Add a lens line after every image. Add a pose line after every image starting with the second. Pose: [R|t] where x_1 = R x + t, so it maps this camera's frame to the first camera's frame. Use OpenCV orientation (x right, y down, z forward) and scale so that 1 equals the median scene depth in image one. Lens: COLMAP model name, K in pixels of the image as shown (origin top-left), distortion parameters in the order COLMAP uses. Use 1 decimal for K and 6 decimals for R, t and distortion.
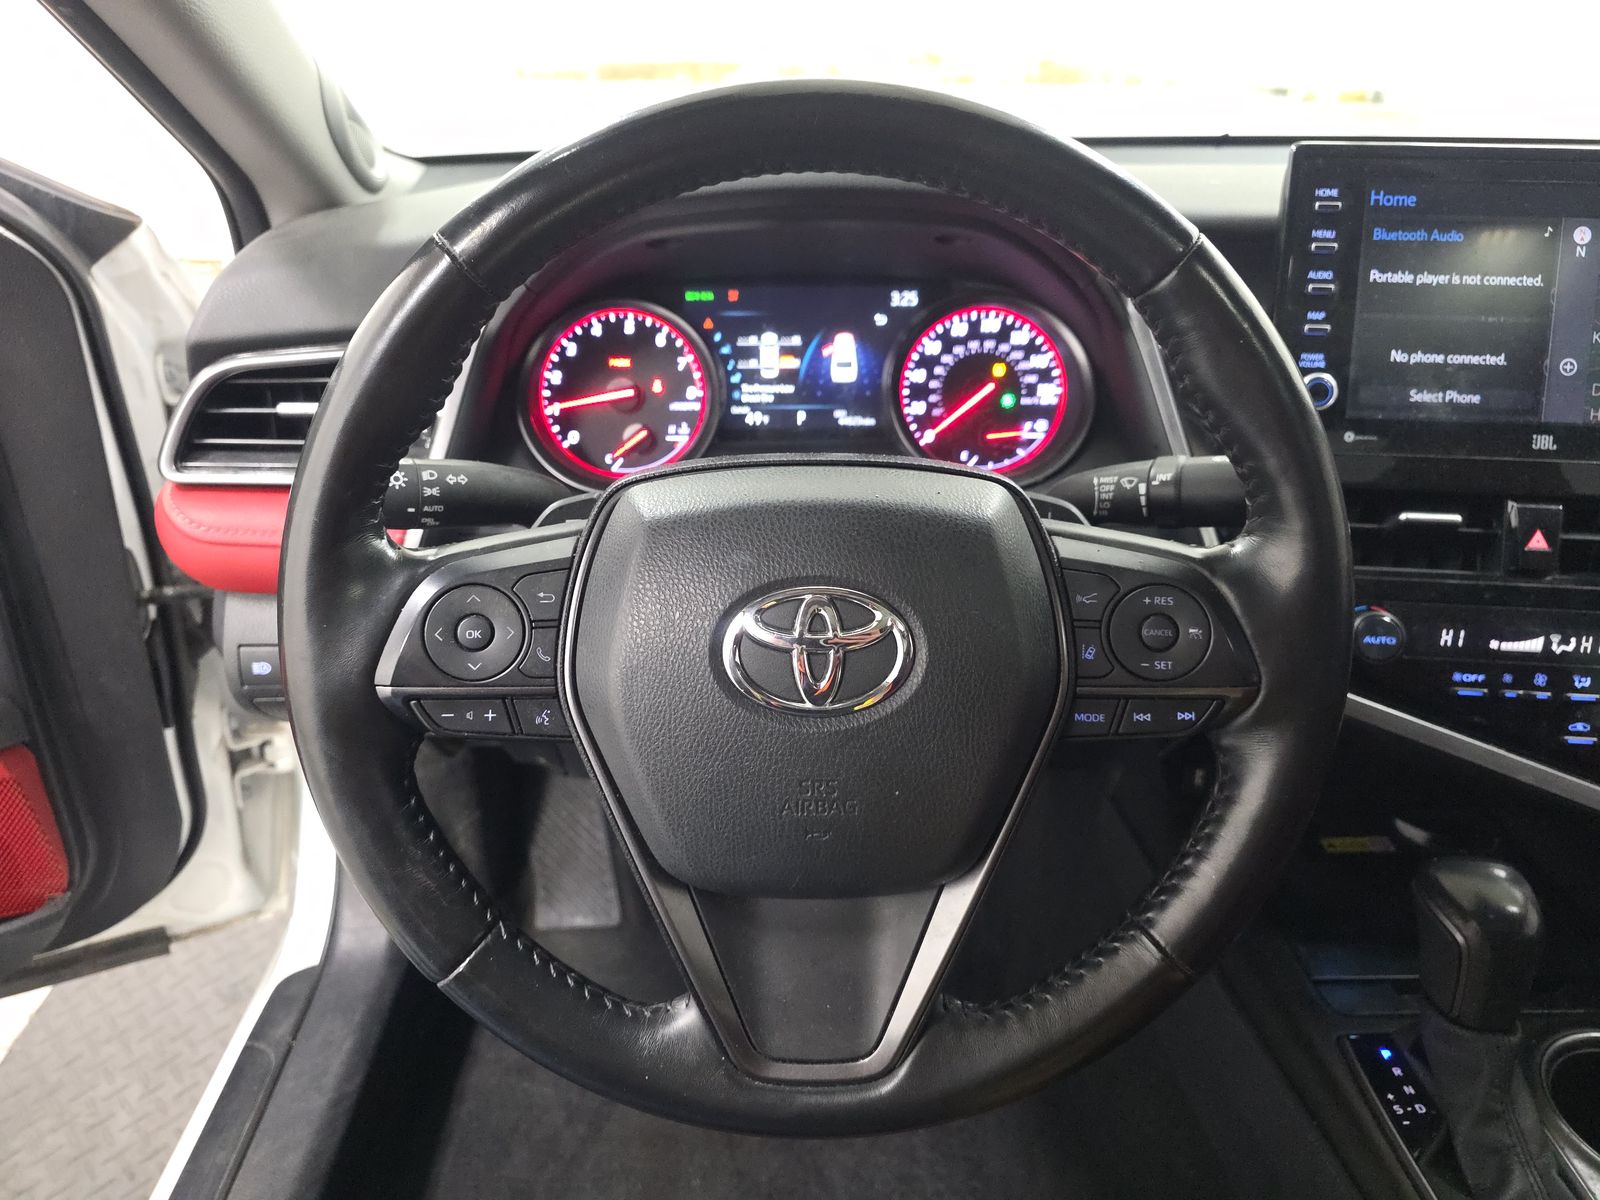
lens RADIAL K [[1075.1, 0, 786.4], [0, 1075.1, 590.8], [0, 0, 1]] dist [0.026586, -0.018648]
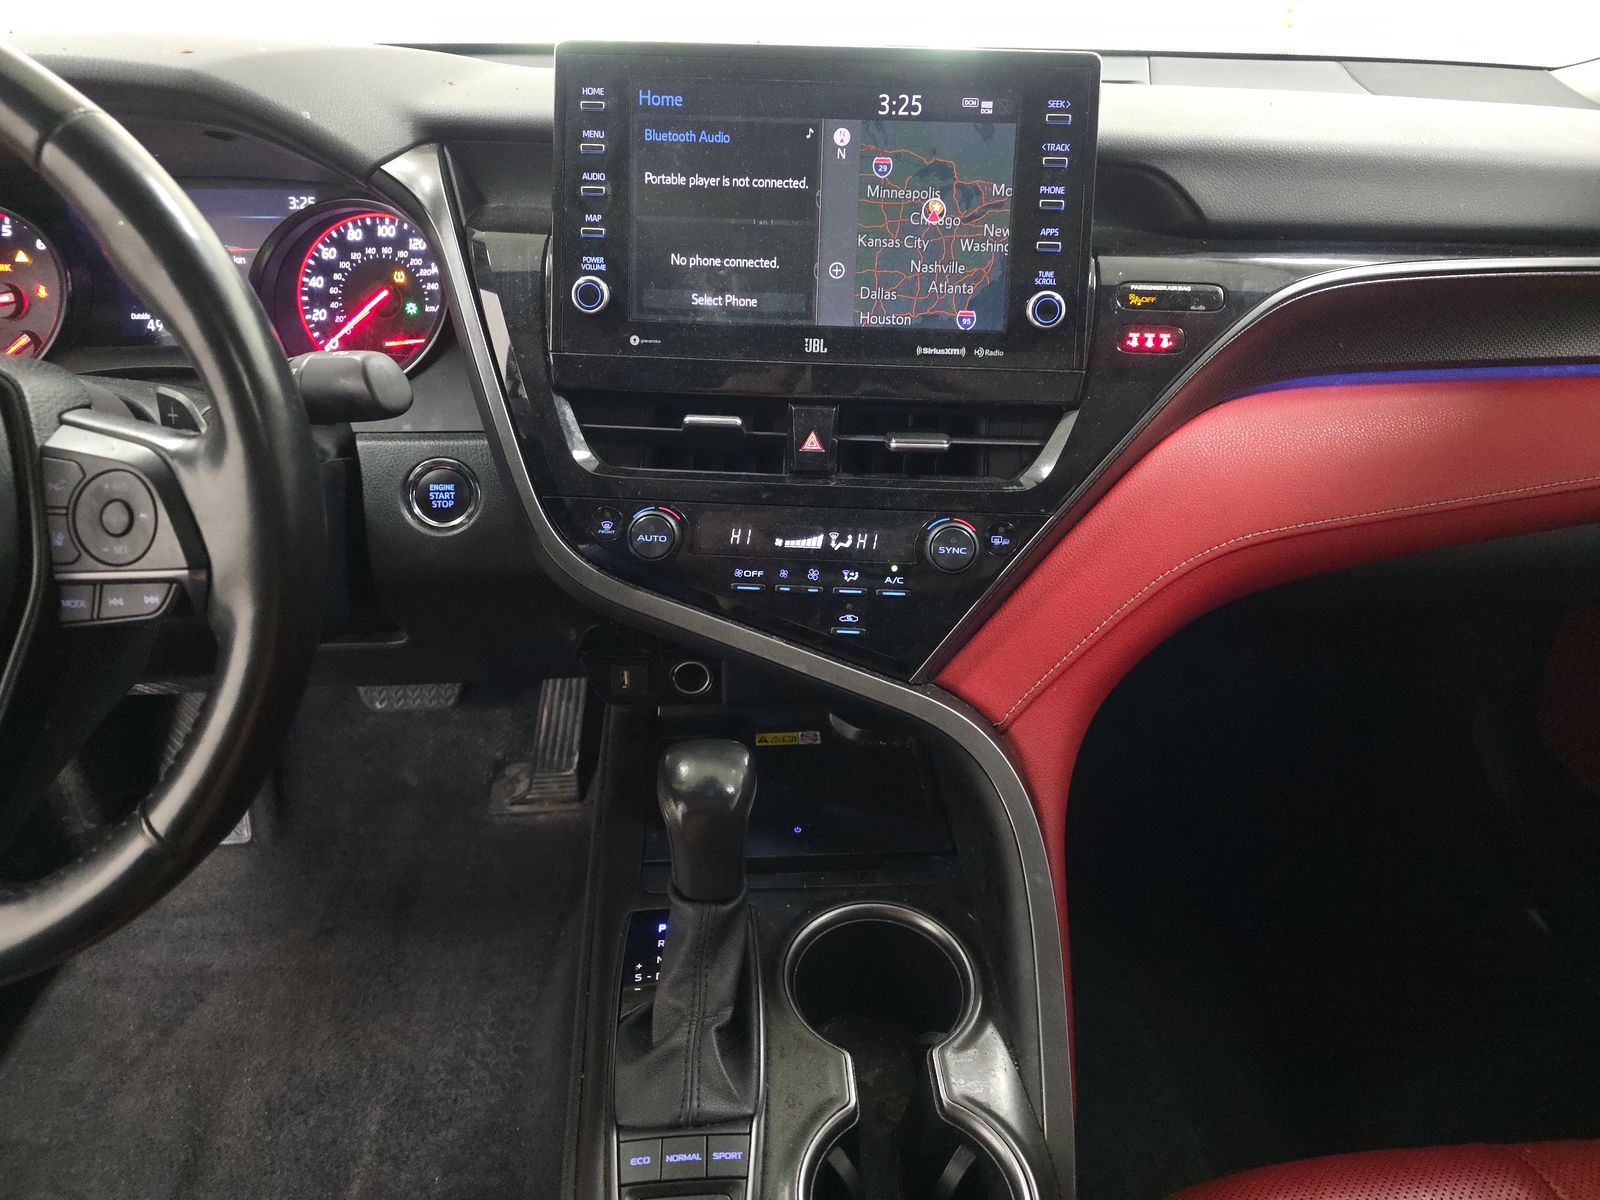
lens RADIAL K [[1075.1, 0, 799.1], [0, 1075.1, 606.4], [0, 0, 1]] dist [0.026586, -0.018648]
pose [[0.999067, -0.013346, 0.041079, 0.524224], [0.010301, 0.997244, 0.073476, 0.029392], [-0.041947, -0.072984, 0.996451, -0.032500]]
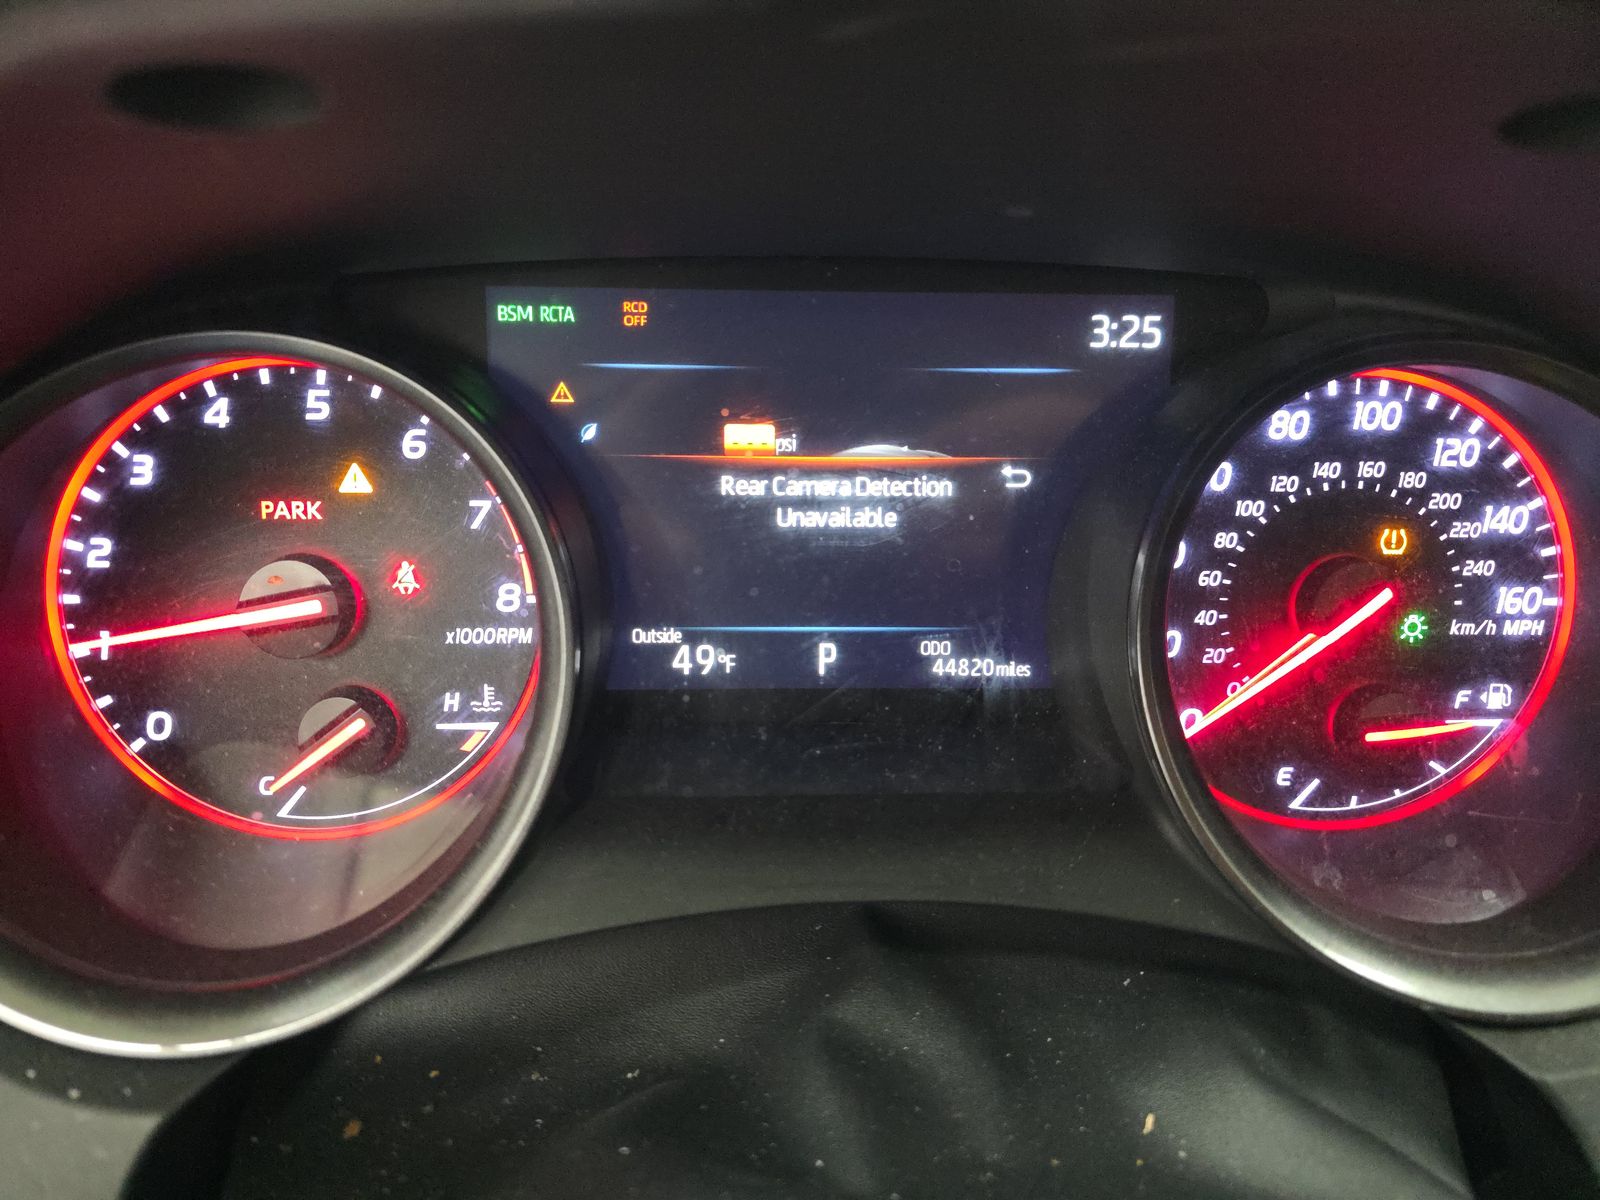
lens RADIAL K [[1075.1, 0, 801.7], [0, 1075.1, 603.7], [0, 0, 1]] dist [0.026586, -0.018648]
pose [[0.999150, 0.009266, 0.040165, -0.009578], [-0.010955, 0.999056, 0.042030, -0.198606], [-0.039737, -0.042434, 0.998309, 0.658484]]
